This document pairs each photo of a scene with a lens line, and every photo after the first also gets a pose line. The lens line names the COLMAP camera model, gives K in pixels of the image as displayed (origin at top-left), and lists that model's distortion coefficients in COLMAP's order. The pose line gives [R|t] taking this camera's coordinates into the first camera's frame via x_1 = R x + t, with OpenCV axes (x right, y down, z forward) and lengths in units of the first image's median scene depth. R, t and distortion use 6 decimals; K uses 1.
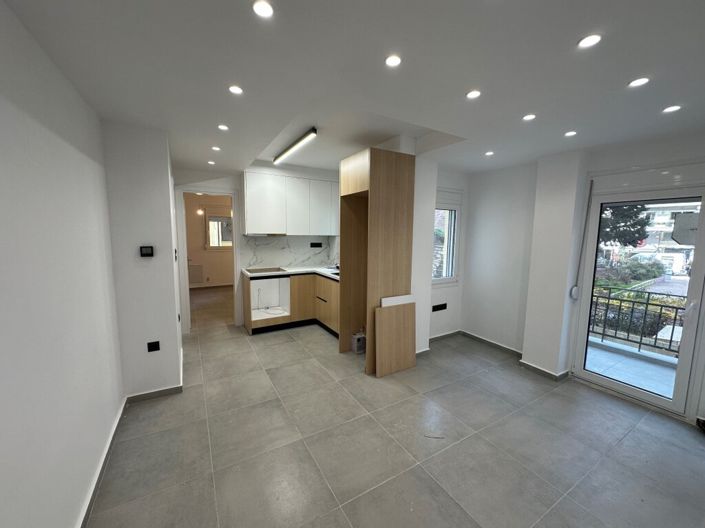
lens RADIAL K [[280.6, 0, 352.5], [0, 280.6, 264.0], [0, 0, 1]] dist [-0.000768, 0.000295]
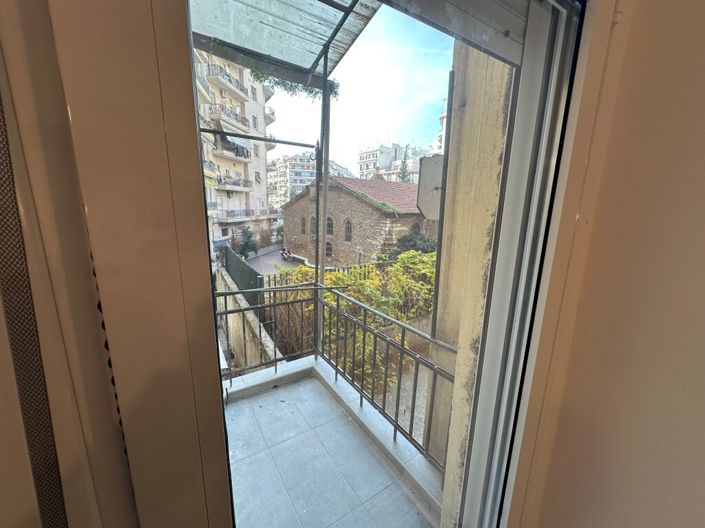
lens RADIAL K [[280.6, 0, 352.5], [0, 280.6, 264.0], [0, 0, 1]] dist [-0.000768, 0.000295]
pose [[0.999467, -0.002545, 0.032544, 0.176203], [-0.000238, 0.996360, 0.085248, -0.004011], [-0.032643, -0.085210, 0.995828, 0.078586]]
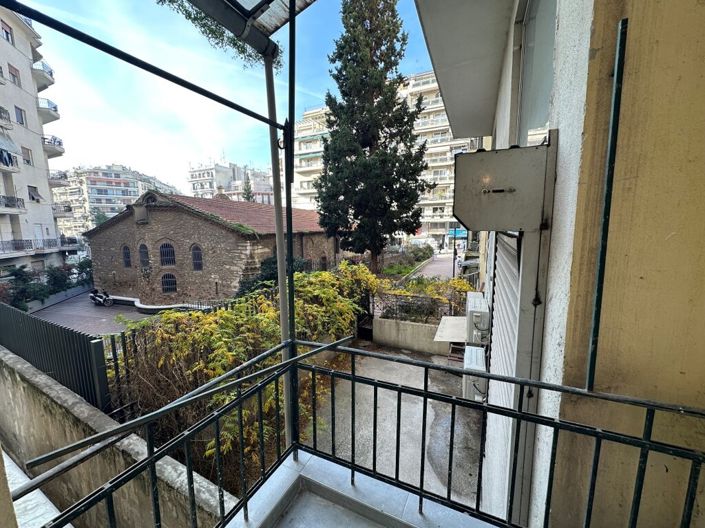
lens RADIAL K [[280.6, 0, 352.5], [0, 280.6, 264.0], [0, 0, 1]] dist [-0.000768, 0.000295]
pose [[0.843447, -0.099189, 0.527977, 0.138660], [0.093025, 0.994927, 0.038305, -0.007869], [-0.529098, 0.016806, 0.848395, 0.125755]]
